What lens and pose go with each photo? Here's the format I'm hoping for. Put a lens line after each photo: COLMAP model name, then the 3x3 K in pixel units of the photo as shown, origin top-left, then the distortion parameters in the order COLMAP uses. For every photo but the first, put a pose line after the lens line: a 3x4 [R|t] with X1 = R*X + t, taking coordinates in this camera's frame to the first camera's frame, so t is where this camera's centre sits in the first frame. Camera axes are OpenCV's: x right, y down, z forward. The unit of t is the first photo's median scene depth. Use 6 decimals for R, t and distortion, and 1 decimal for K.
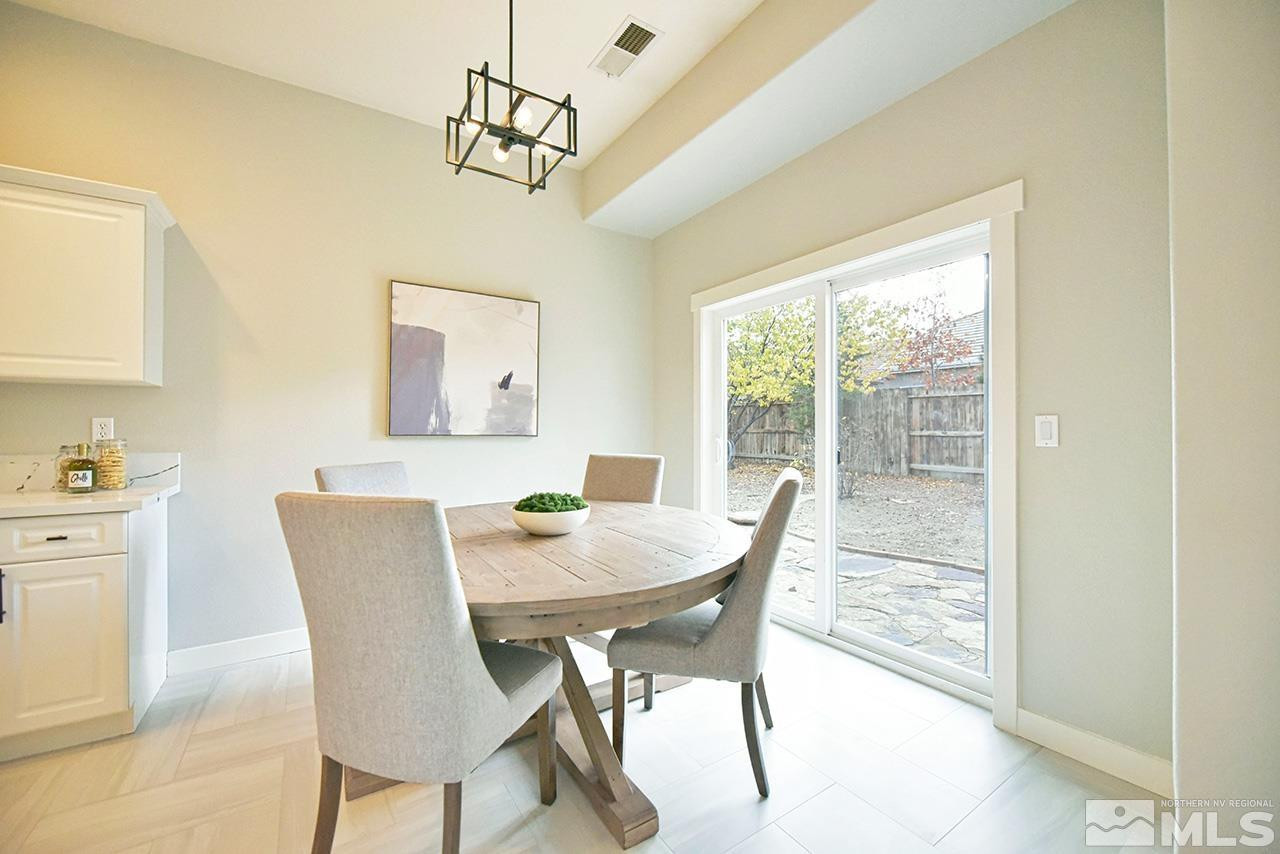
lens RADIAL K [[515.3, 0, 640.0], [0, 515.3, 427.0], [0, 0, 1]] dist [-0.000808, -0.000124]
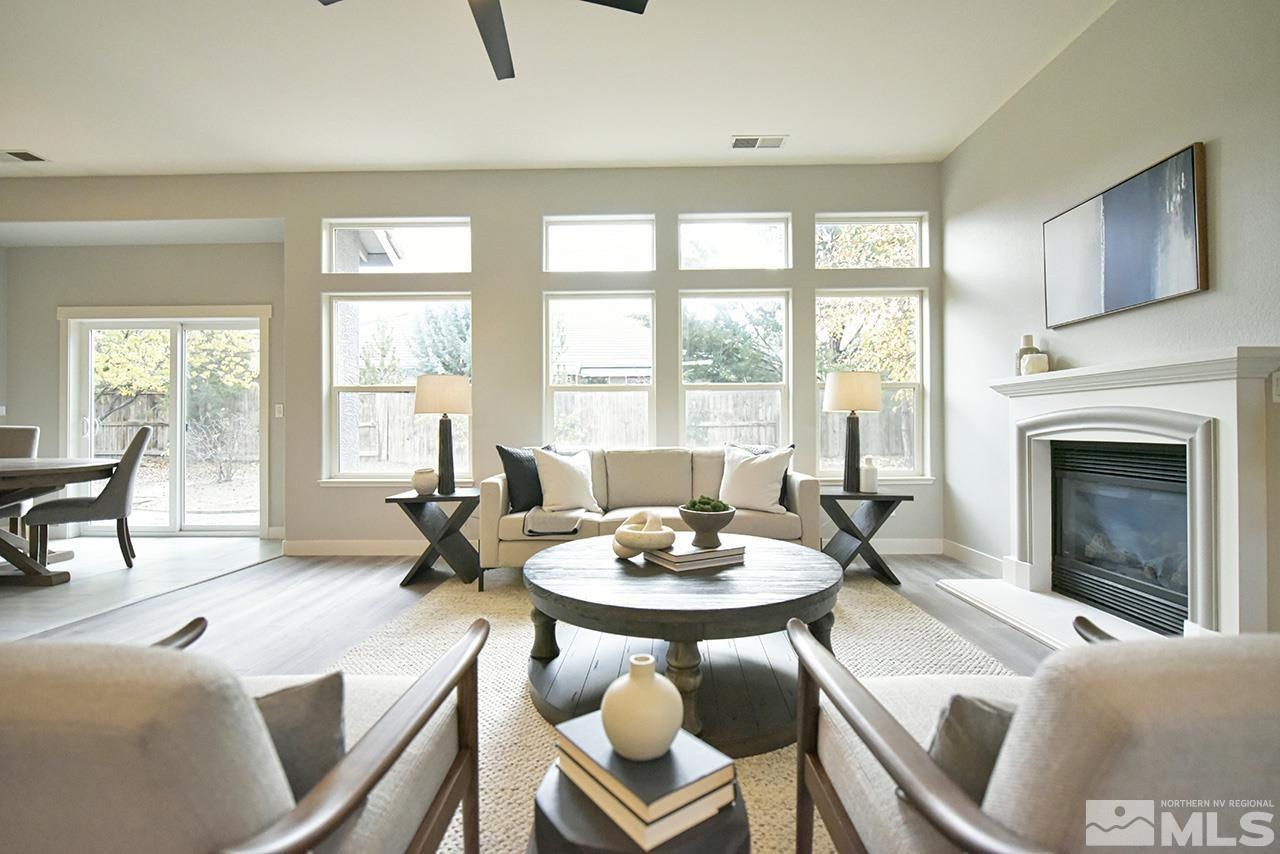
lens RADIAL K [[573.8, 0, 640.0], [0, 573.8, 427.0], [0, 0, 1]] dist [-0.002571, -0.000598]
pose [[0.567281, 0.001290, 0.823523, -0.265730], [-0.002498, 0.999997, 0.000154, 0.044533], [-0.823520, -0.002144, 0.567282, -1.076199]]
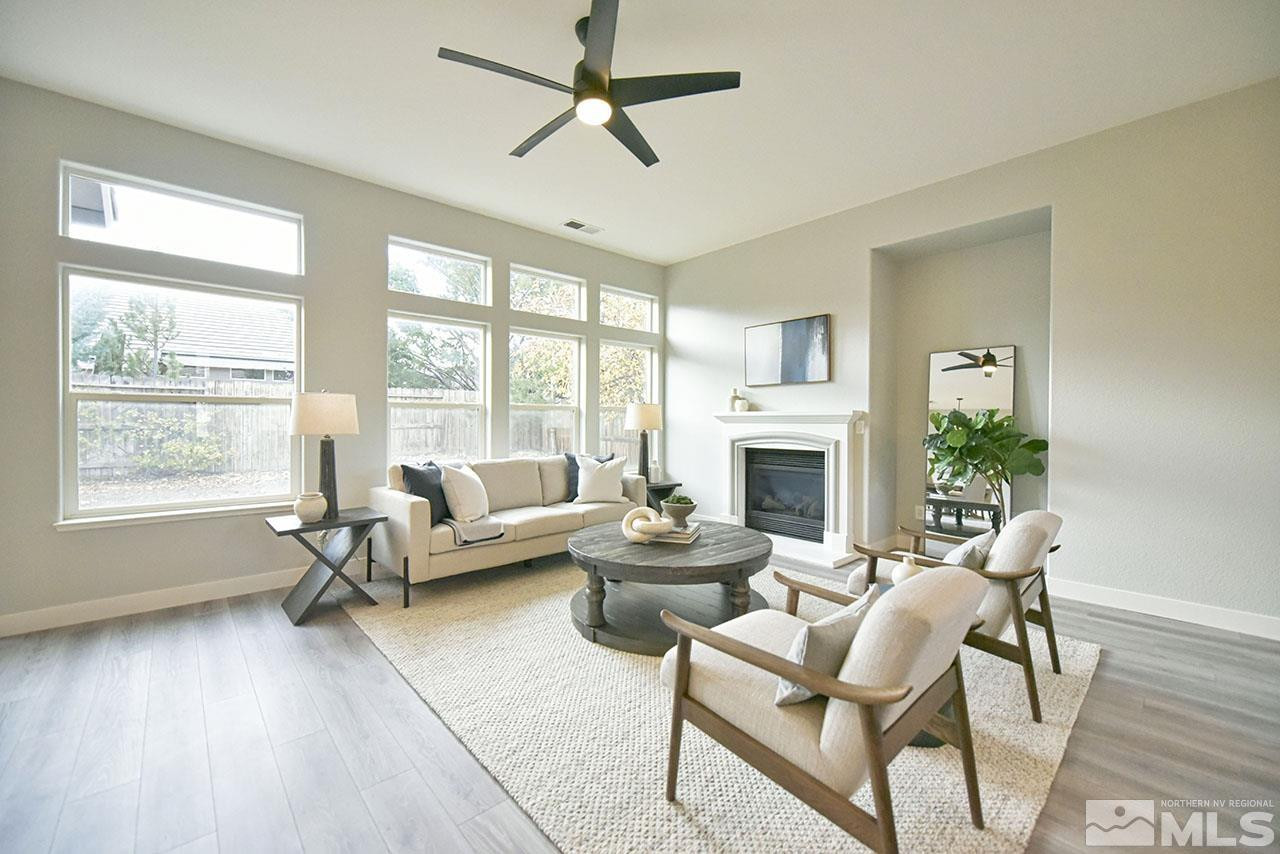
lens RADIAL K [[515.3, 0, 640.0], [0, 515.3, 427.0], [0, 0, 1]] dist [-0.000808, -0.000124]
pose [[-0.155600, -0.007444, 0.987792, -0.586437], [-0.007831, 0.999949, 0.006302, -0.003582], [-0.987789, -0.006755, -0.155651, -0.541819]]
